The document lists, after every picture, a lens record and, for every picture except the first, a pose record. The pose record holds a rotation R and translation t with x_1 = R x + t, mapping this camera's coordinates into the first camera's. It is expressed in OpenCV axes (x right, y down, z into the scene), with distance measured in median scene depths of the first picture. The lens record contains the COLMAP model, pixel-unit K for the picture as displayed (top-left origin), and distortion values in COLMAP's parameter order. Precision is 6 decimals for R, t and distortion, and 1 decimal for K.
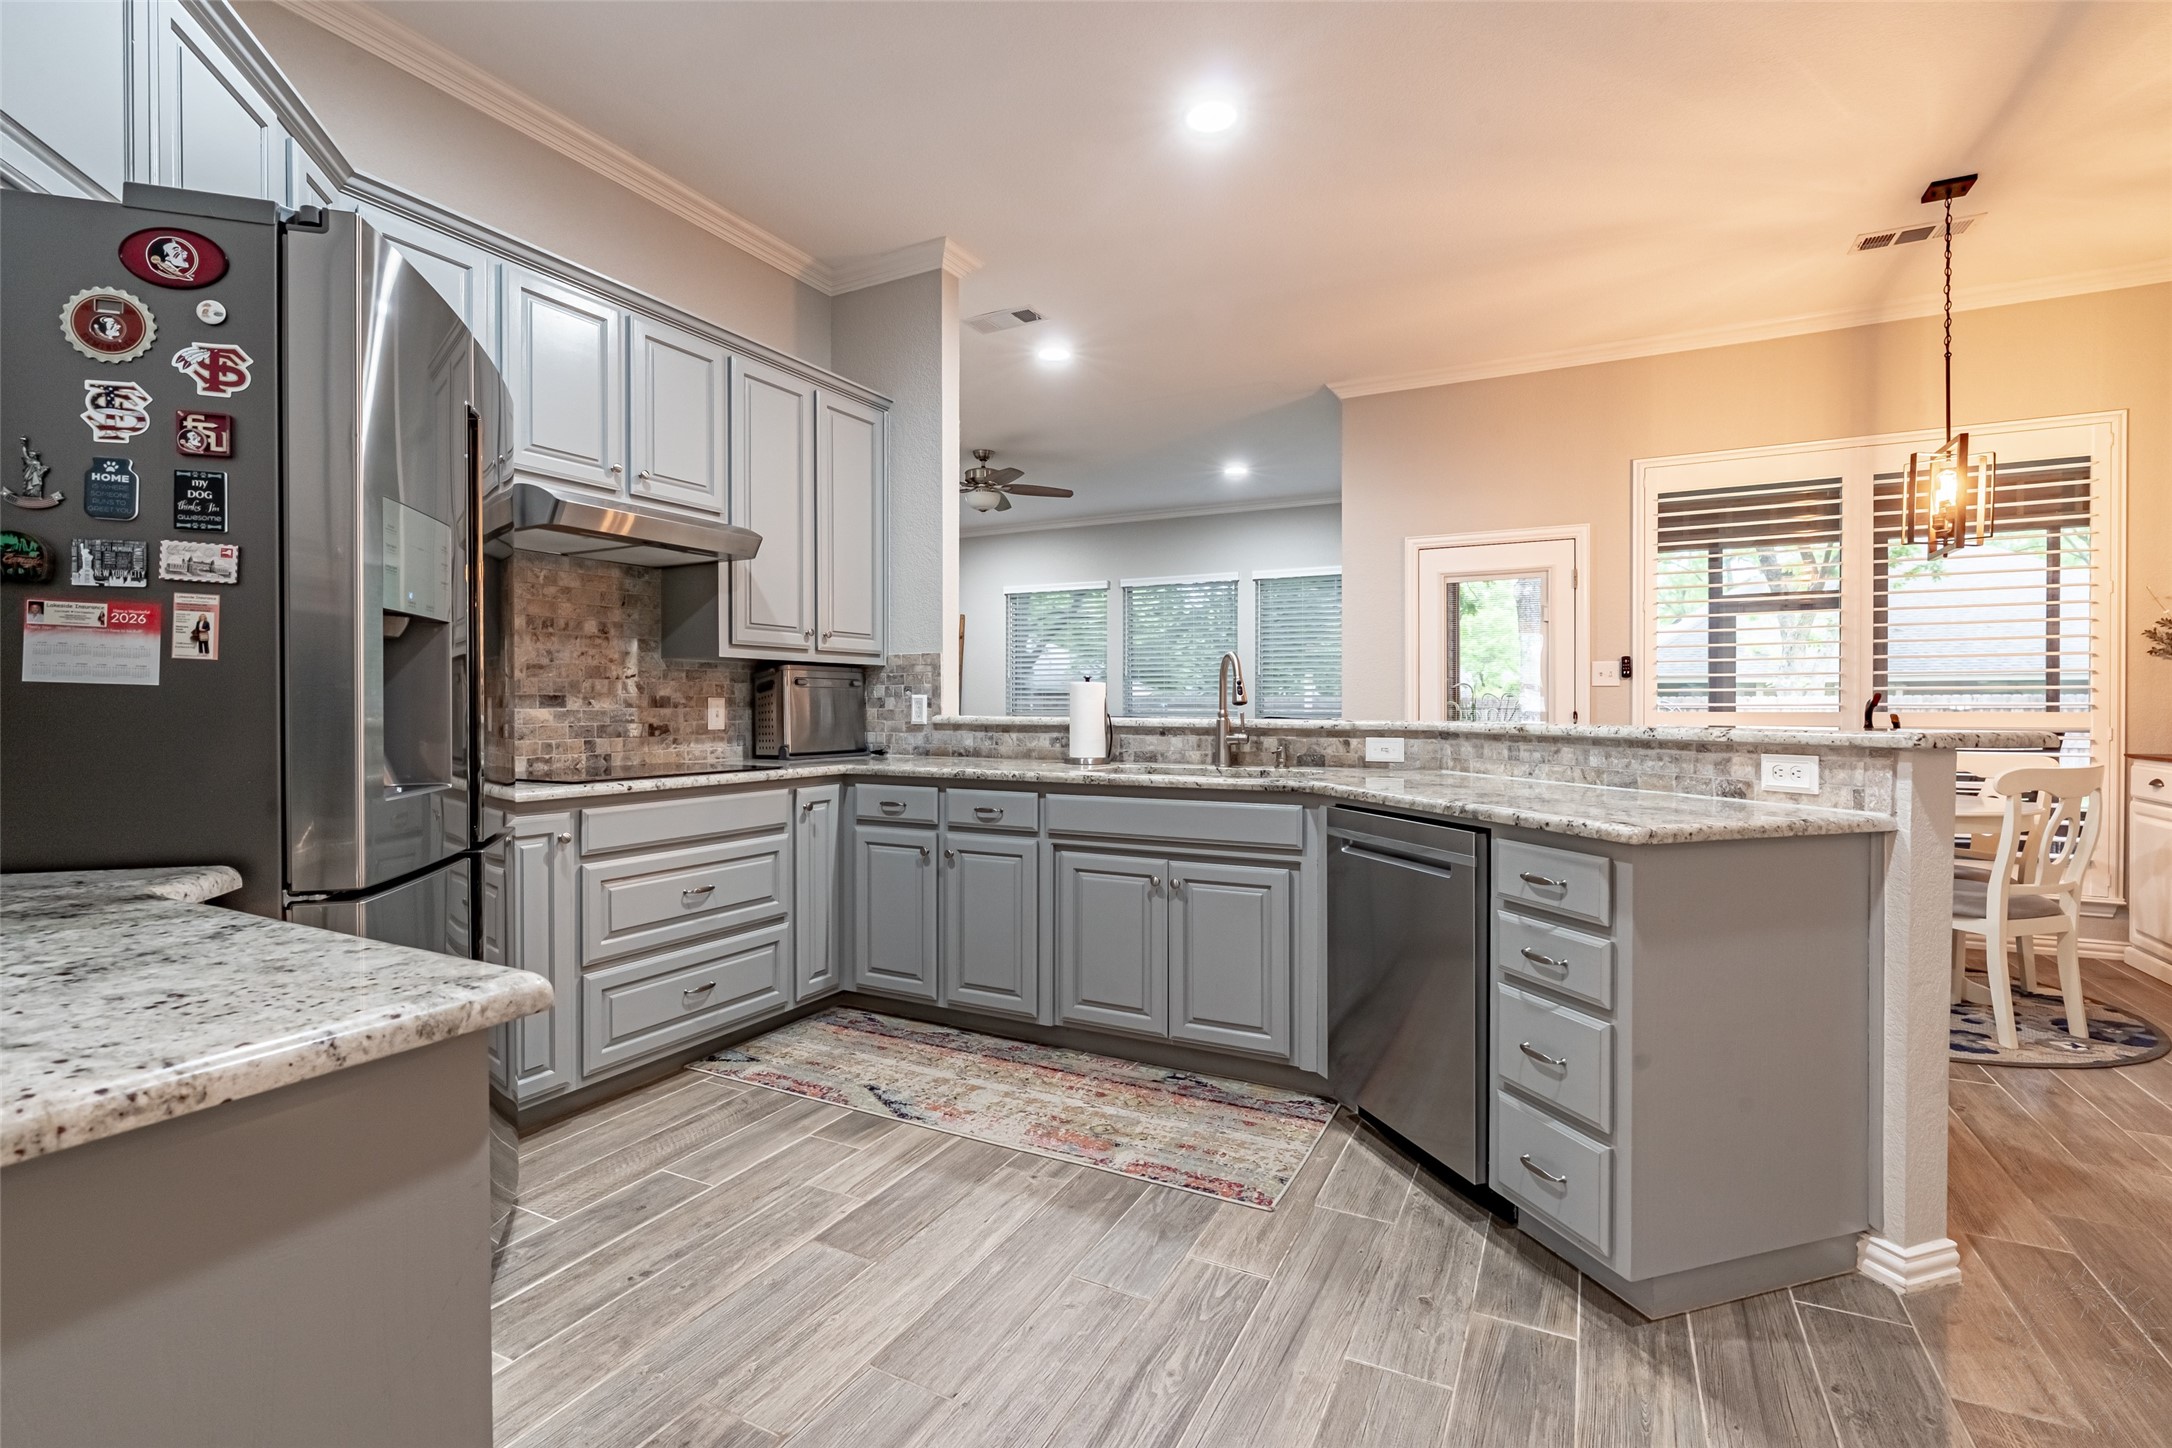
lens RADIAL K [[981.7, 0, 1096.8], [0, 981.7, 713.0], [0, 0, 1]] dist [-0.008030, 0.001944]
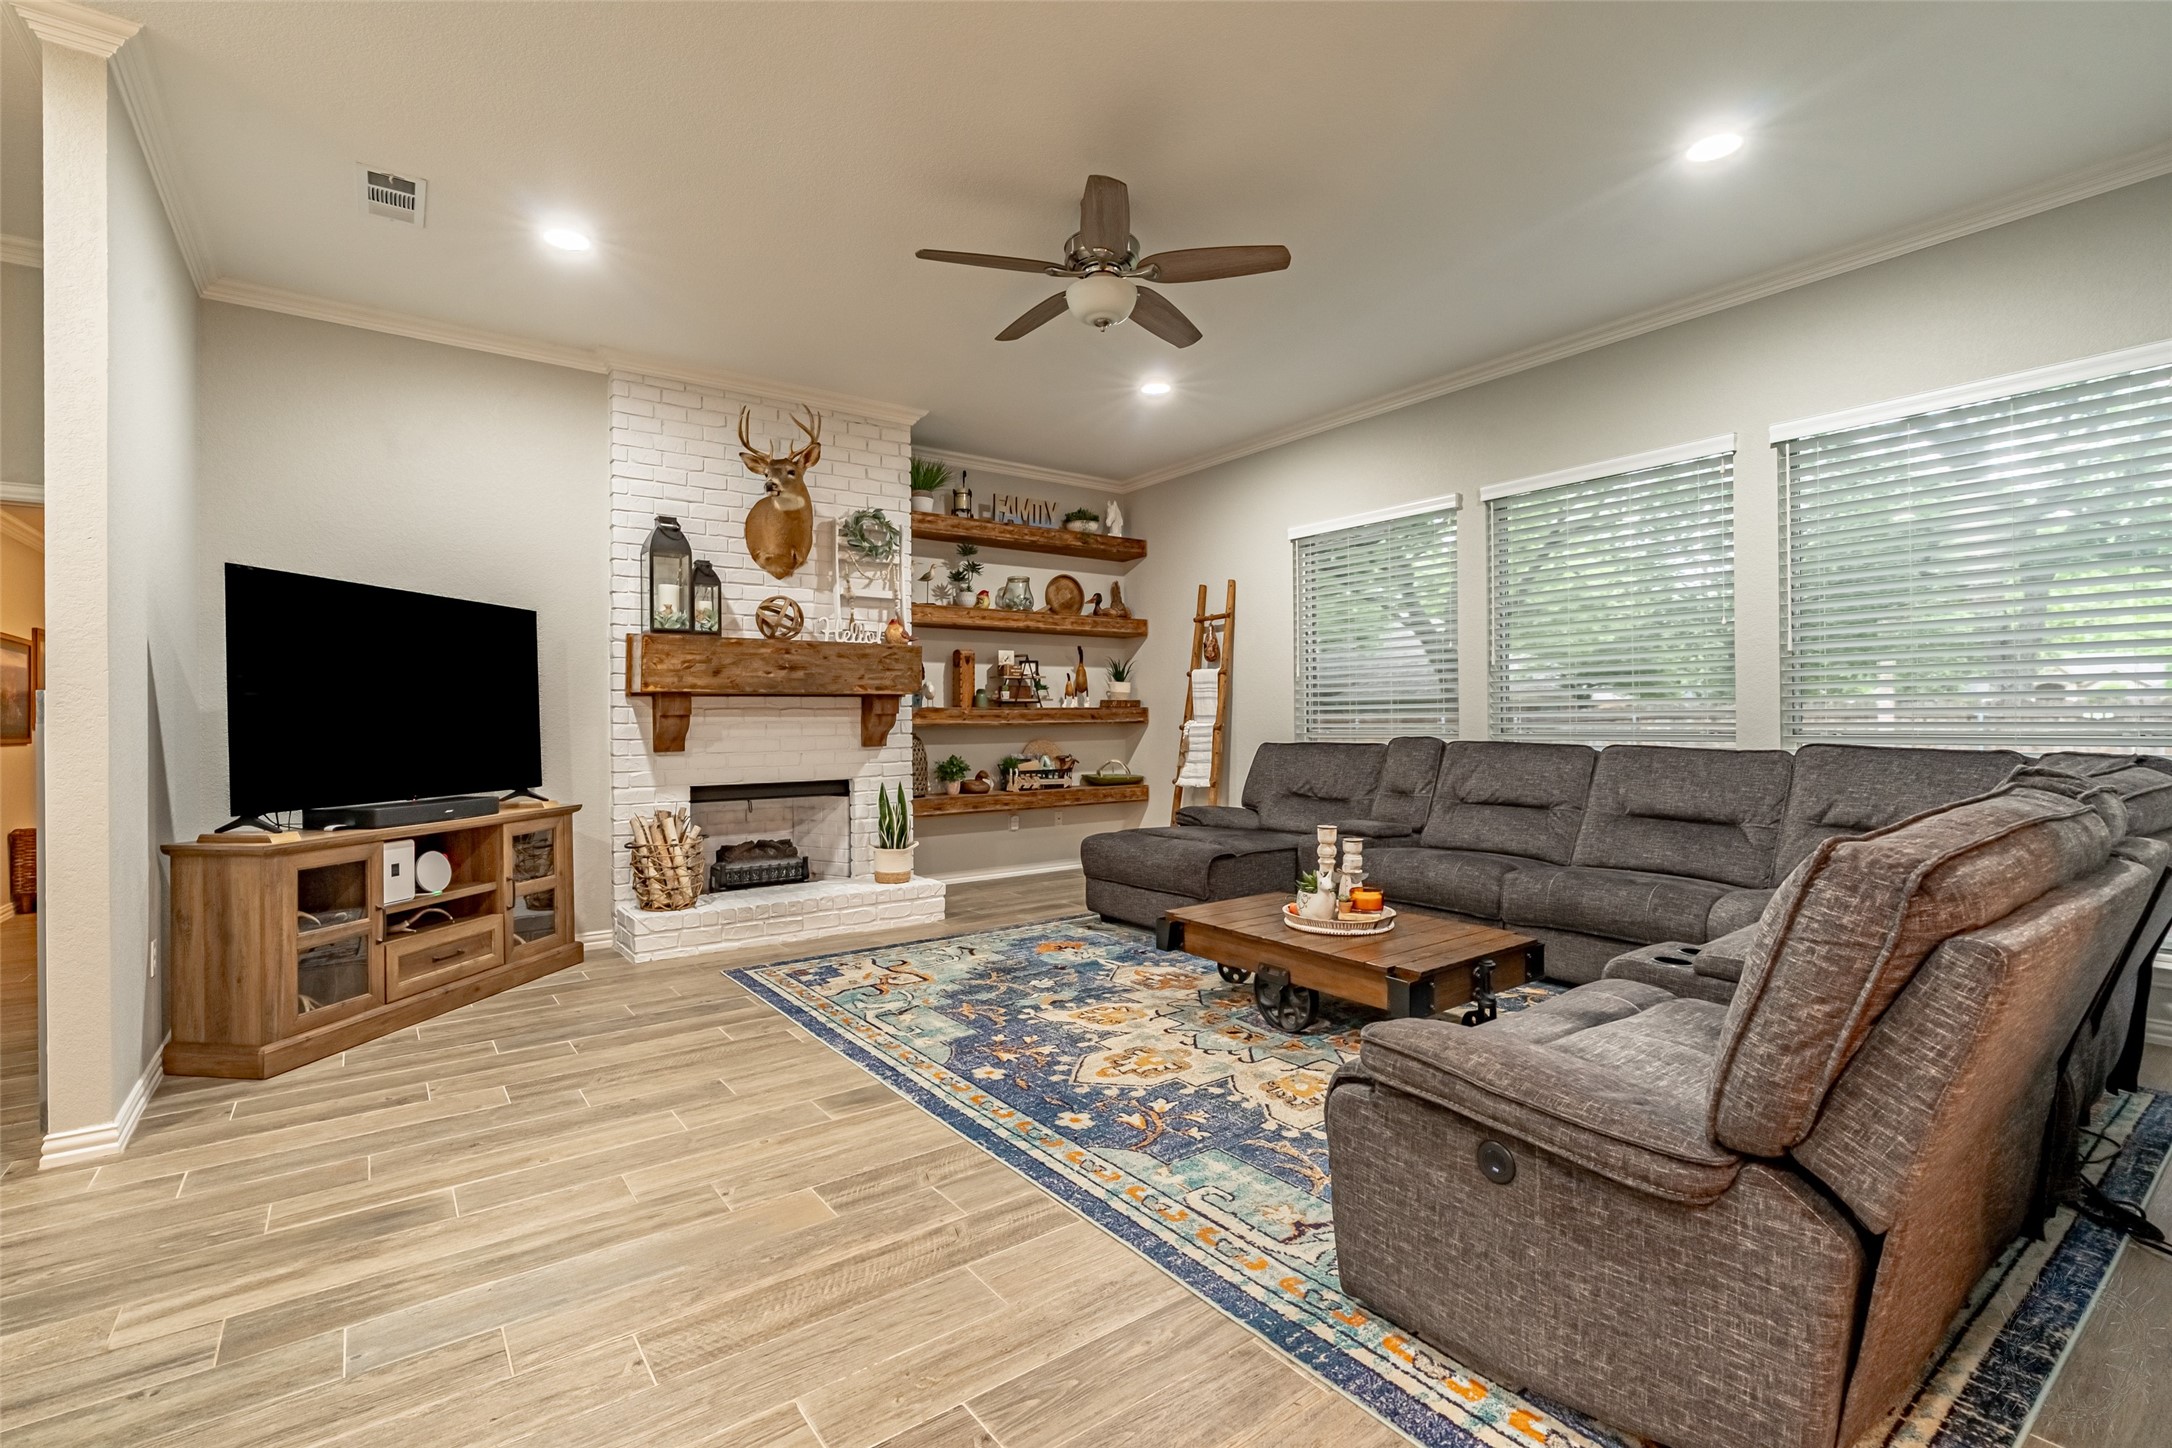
lens RADIAL K [[981.7, 0, 1097.7], [0, 981.7, 731.3], [0, 0, 1]] dist [-0.008030, 0.001944]
pose [[0.898004, -0.006736, -0.439935, 0.217564], [0.007845, 0.999969, 0.000703, -0.008379], [0.439916, -0.004082, 0.898029, 1.280010]]
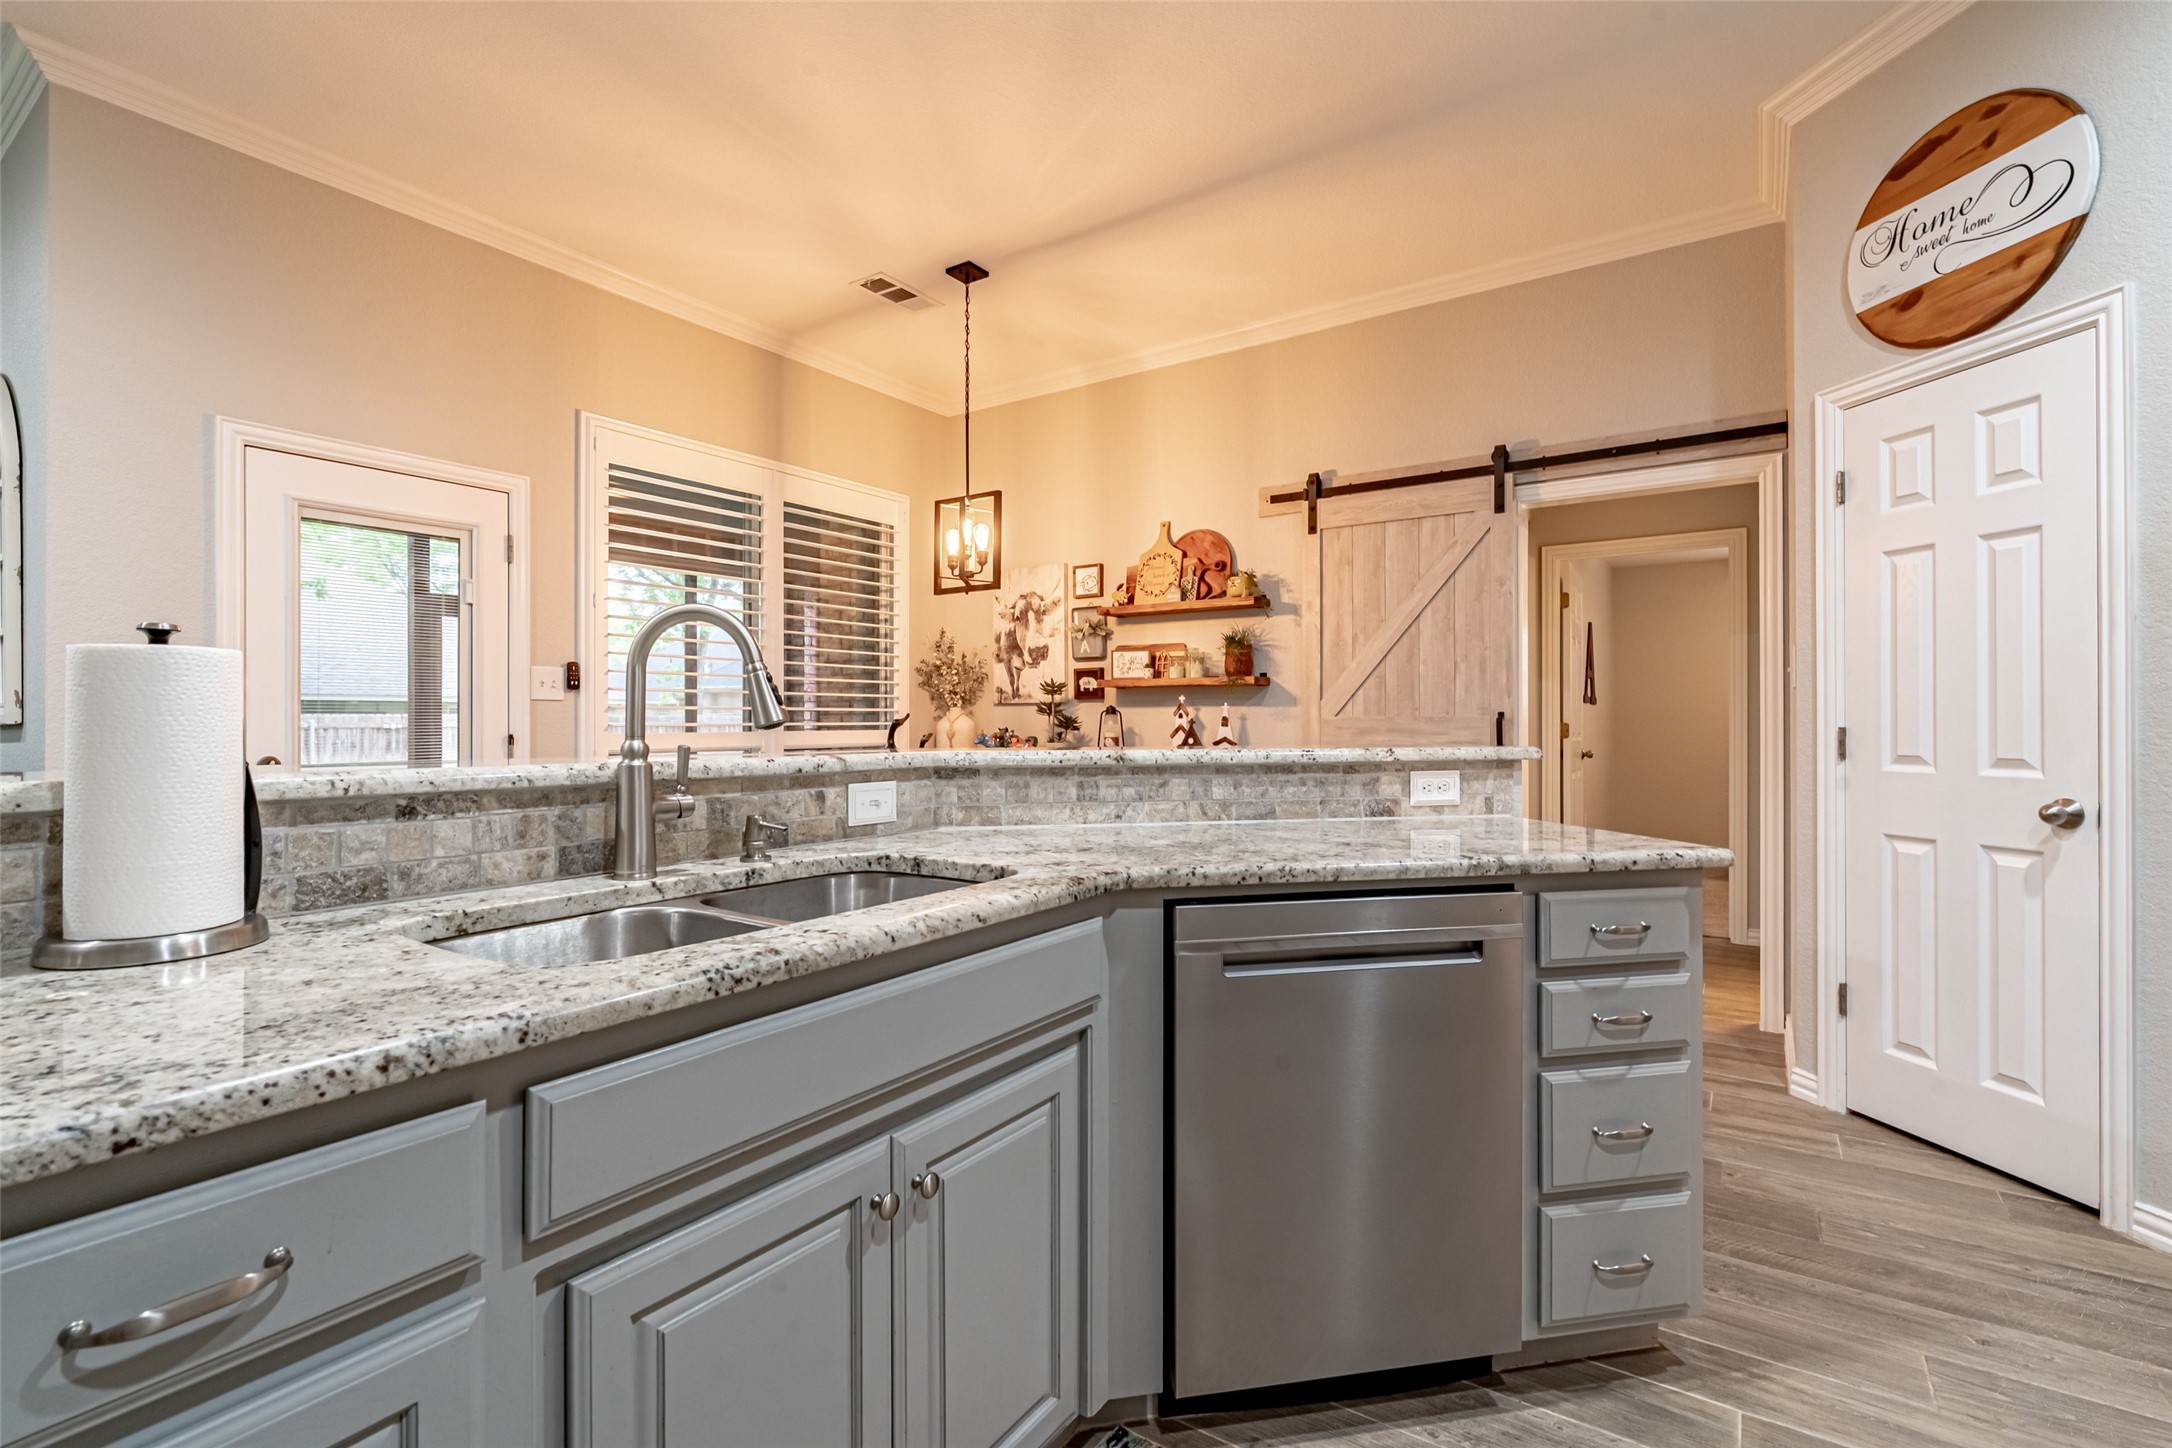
lens RADIAL K [[981.7, 0, 1077.0], [0, 981.7, 719.6], [0, 0, 1]] dist [-0.008030, 0.001944]
pose [[0.128463, 0.002671, 0.991711, -0.276699], [0.010109, 0.999941, -0.004003, -0.009000], [-0.991663, 0.010539, 0.128428, 0.817310]]
